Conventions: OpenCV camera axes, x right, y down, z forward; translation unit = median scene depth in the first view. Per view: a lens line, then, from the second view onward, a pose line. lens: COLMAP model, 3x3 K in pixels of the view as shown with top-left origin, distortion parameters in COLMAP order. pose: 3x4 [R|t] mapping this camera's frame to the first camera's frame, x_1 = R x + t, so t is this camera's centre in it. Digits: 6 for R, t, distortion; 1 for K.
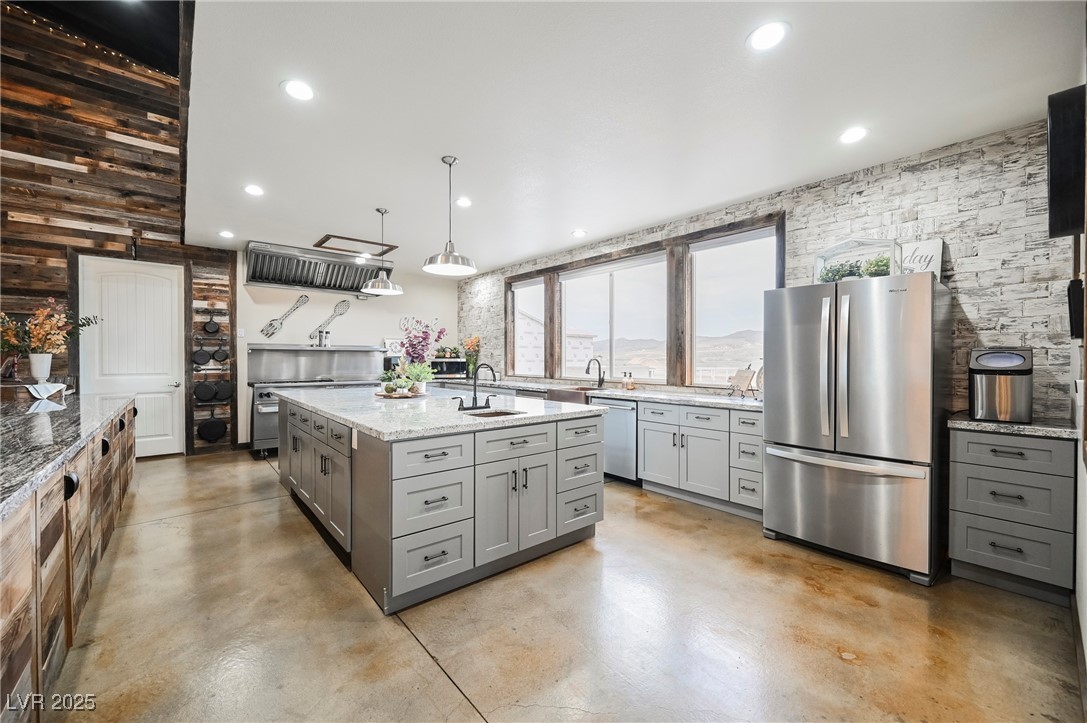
lens RADIAL K [[427.8, 0, 542.3], [0, 427.8, 360.2], [0, 0, 1]] dist [-0.001352, -0.000391]
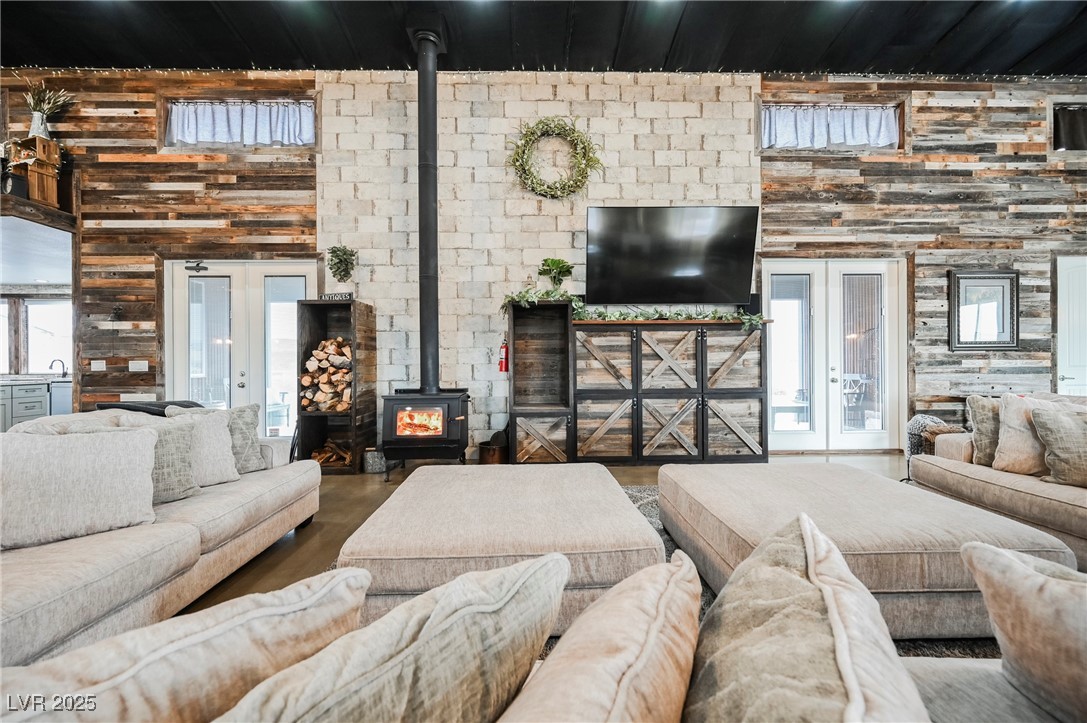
lens RADIAL K [[427.8, 0, 542.5], [0, 427.8, 364.4], [0, 0, 1]] dist [-0.001352, -0.000391]
pose [[0.630979, -0.003931, 0.775790, 0.024766], [0.006198, 0.999981, 0.000025, 0.021719], [-0.775776, 0.004793, 0.630991, -1.194344]]
